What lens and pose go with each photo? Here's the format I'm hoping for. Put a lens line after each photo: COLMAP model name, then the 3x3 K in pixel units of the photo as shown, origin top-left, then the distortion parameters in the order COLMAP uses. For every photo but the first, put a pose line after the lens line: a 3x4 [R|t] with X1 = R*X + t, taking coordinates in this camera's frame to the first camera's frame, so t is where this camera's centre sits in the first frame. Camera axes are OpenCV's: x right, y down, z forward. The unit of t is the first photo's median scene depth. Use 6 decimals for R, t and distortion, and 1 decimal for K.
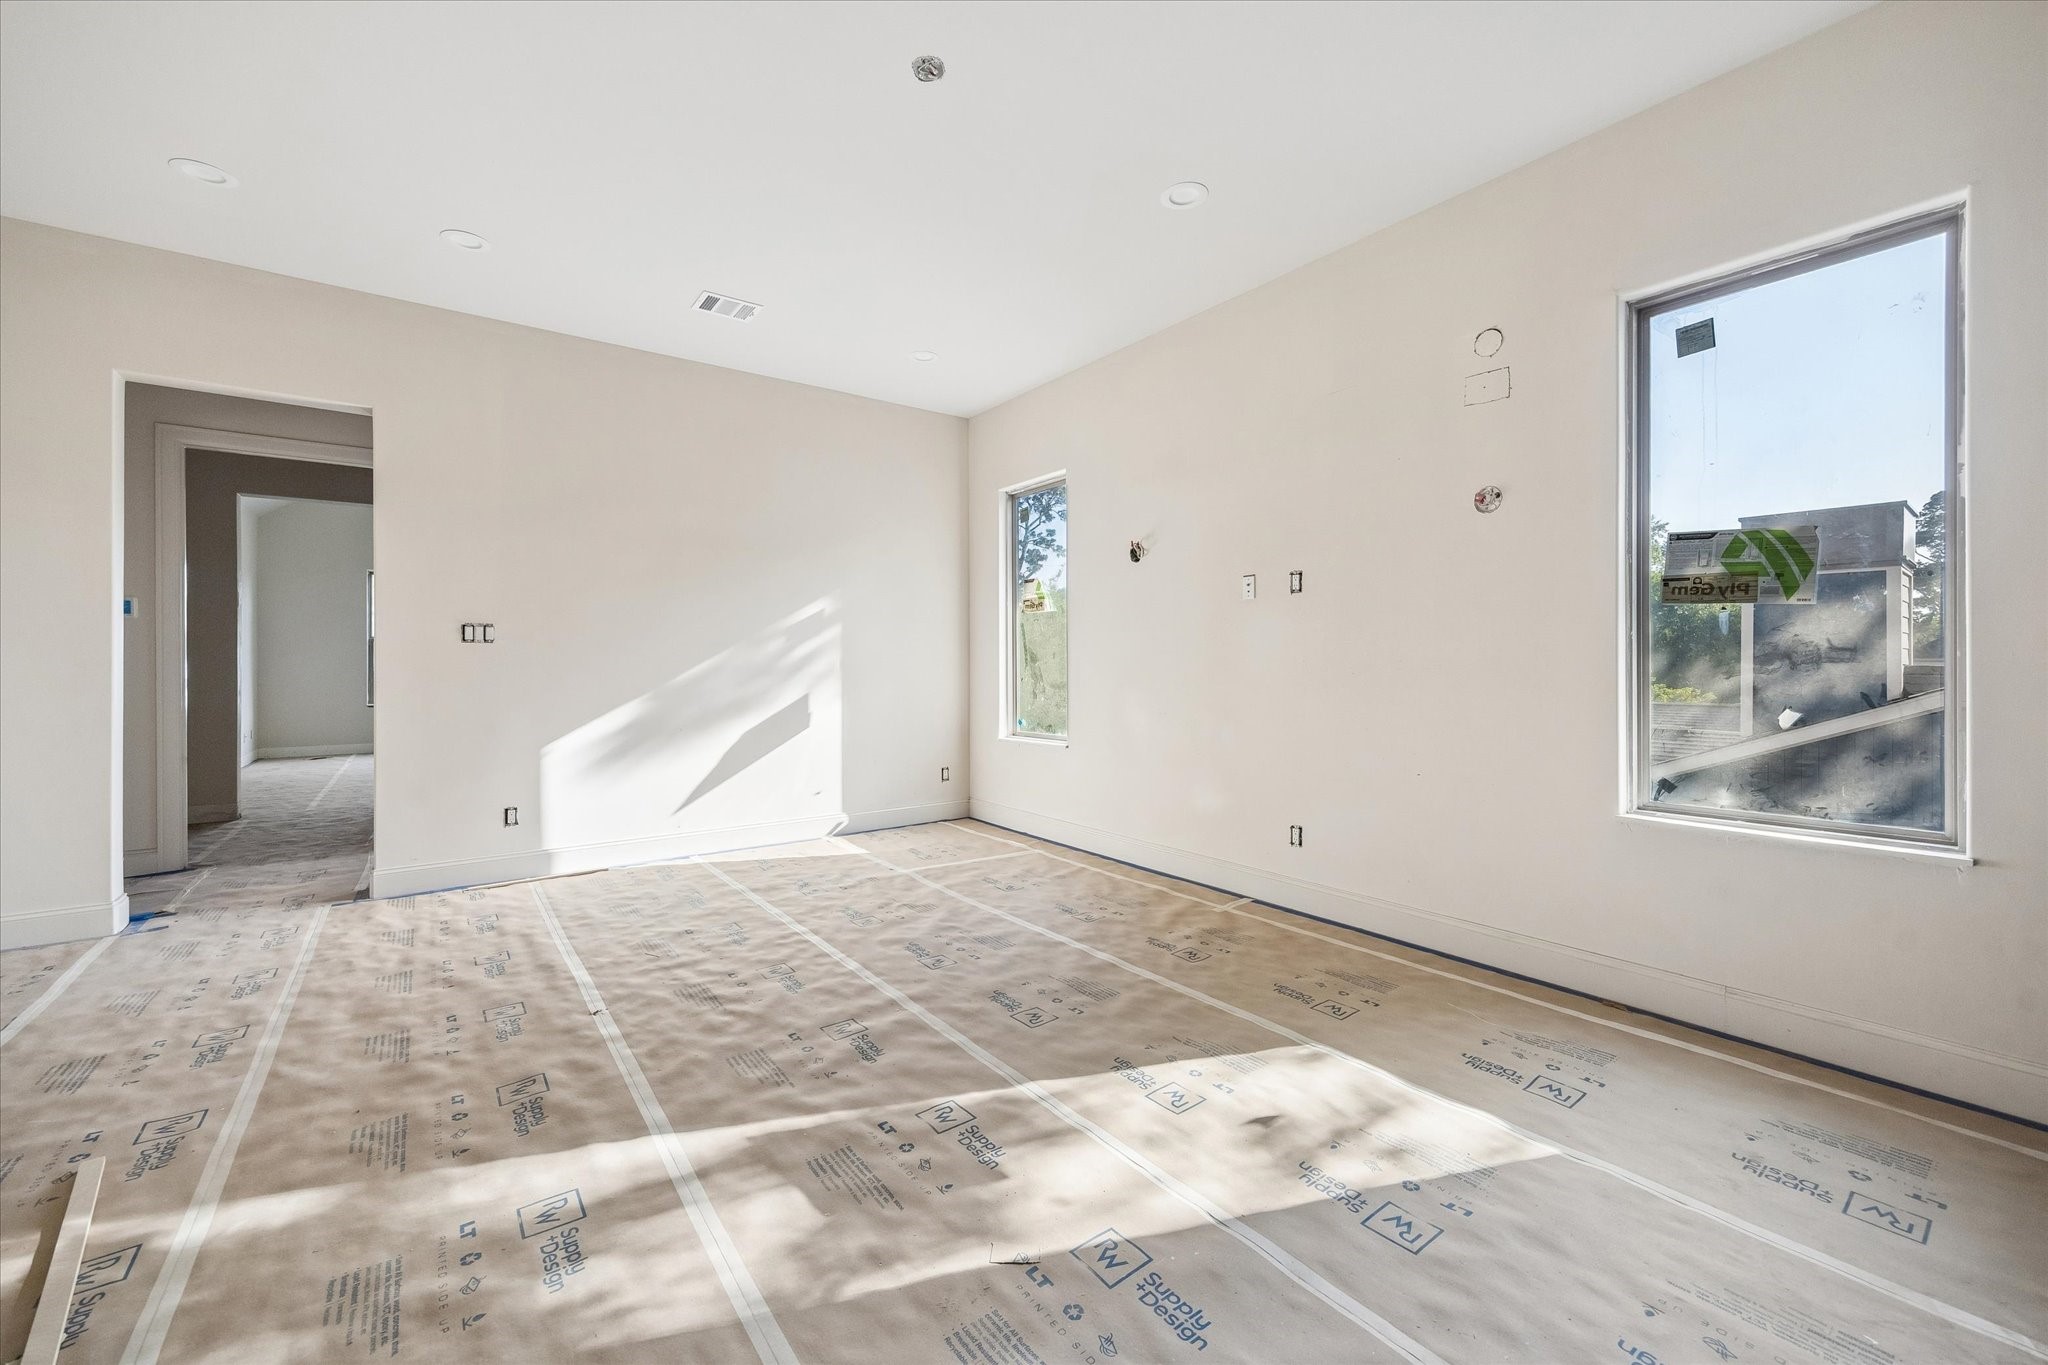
lens RADIAL K [[812.0, 0, 1024.0], [0, 812.0, 682.5], [0, 0, 1]] dist [-0.002912, -0.000387]
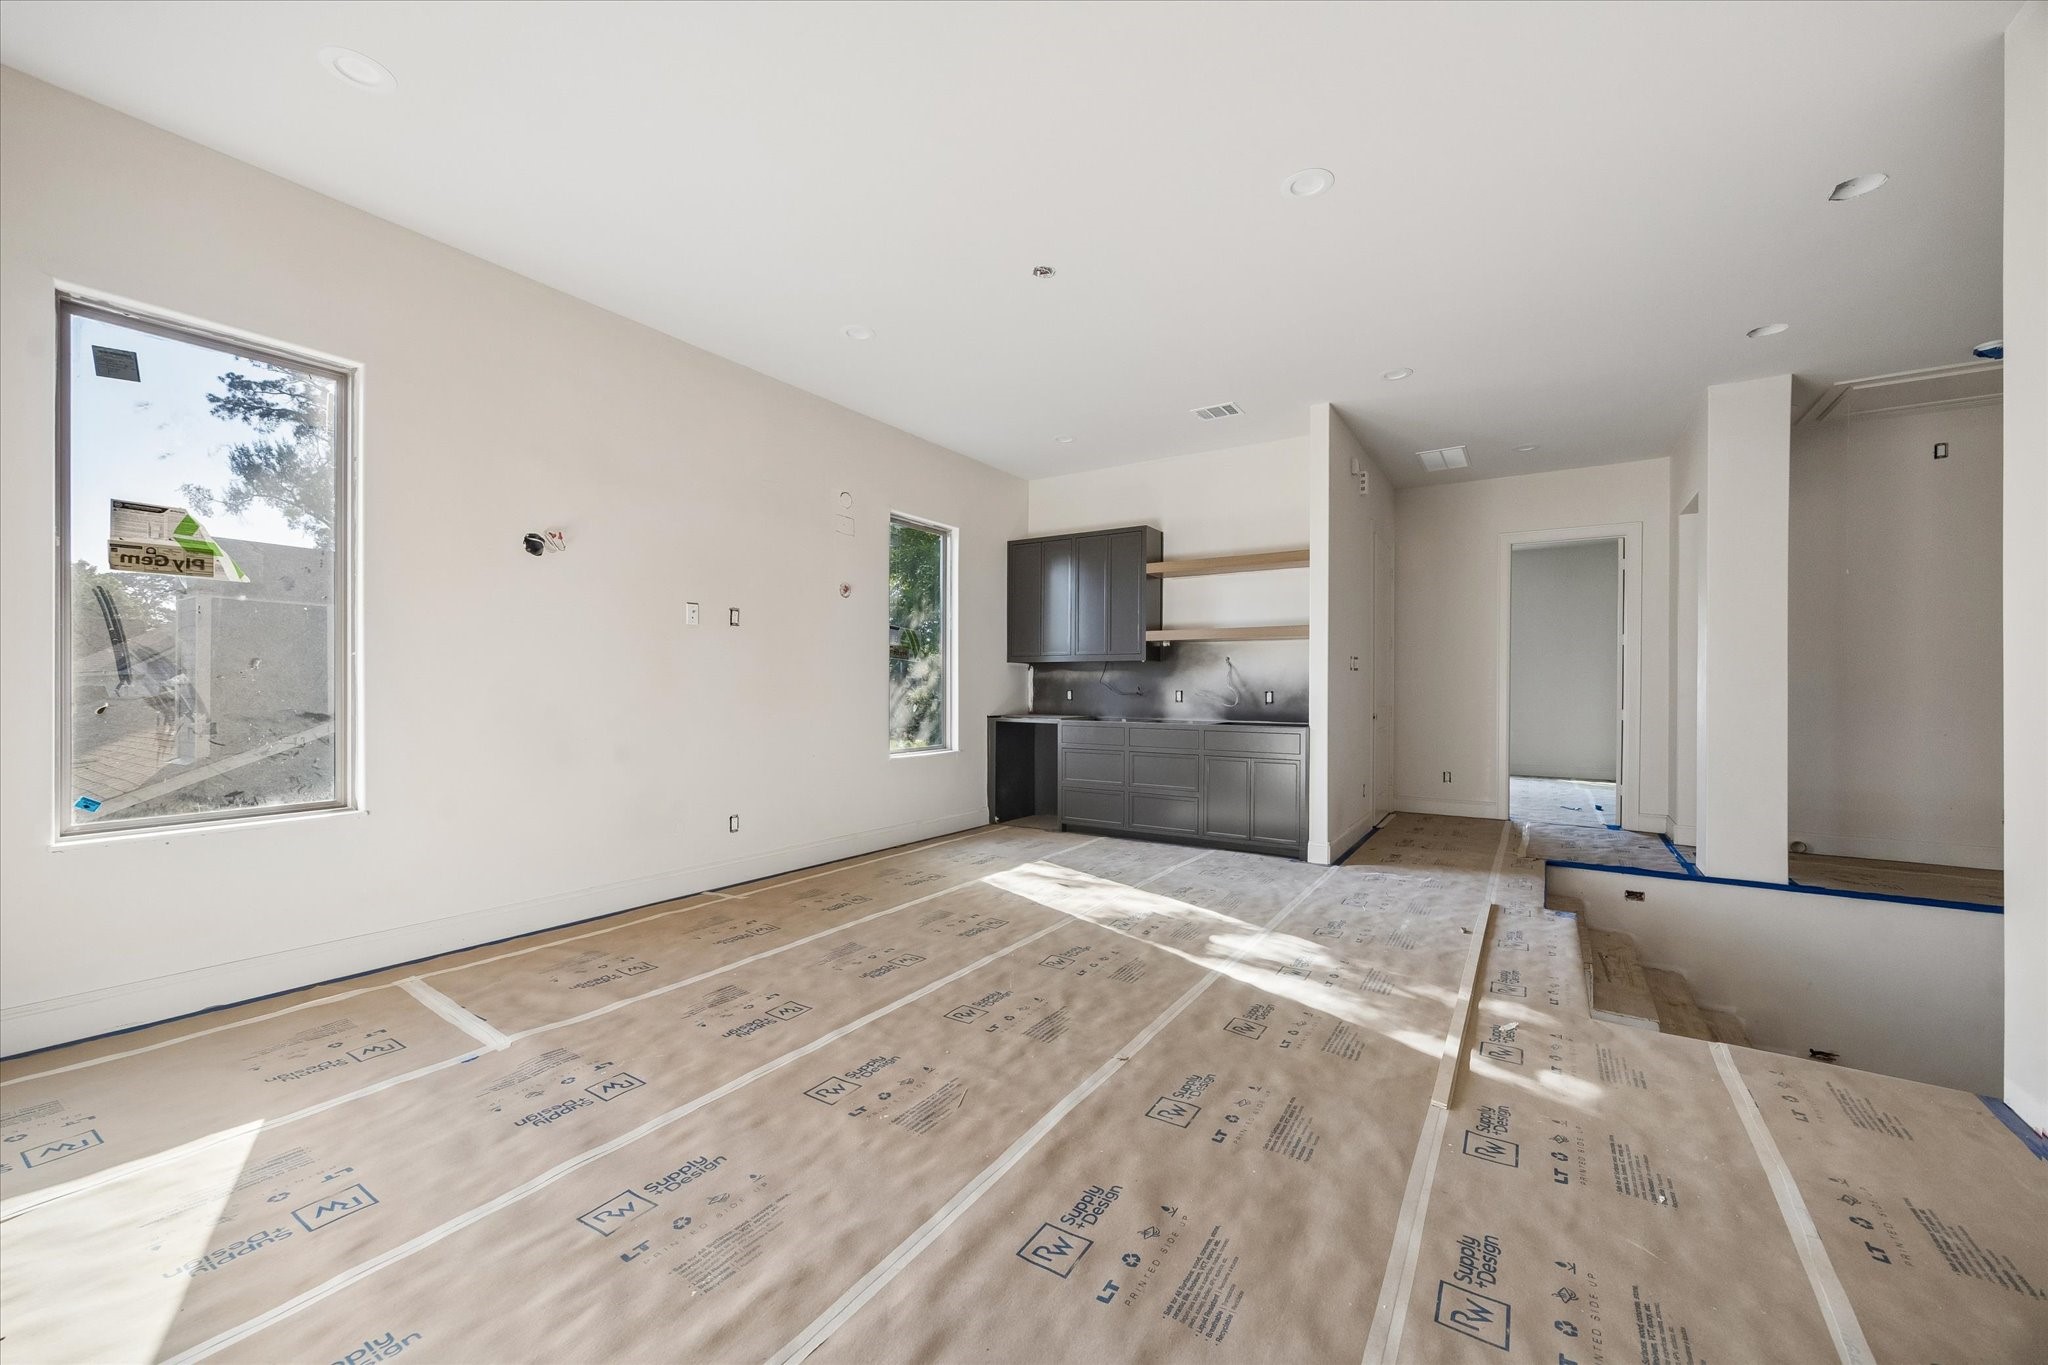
lens RADIAL K [[812.0, 0, 1024.0], [0, 812.0, 682.5], [0, 0, 1]] dist [-0.002912, -0.000387]
pose [[-0.355966, 0.003928, 0.934490, -1.404921], [0.016253, 0.999866, 0.001989, -0.027898], [-0.934357, 0.015897, -0.355983, 1.482423]]
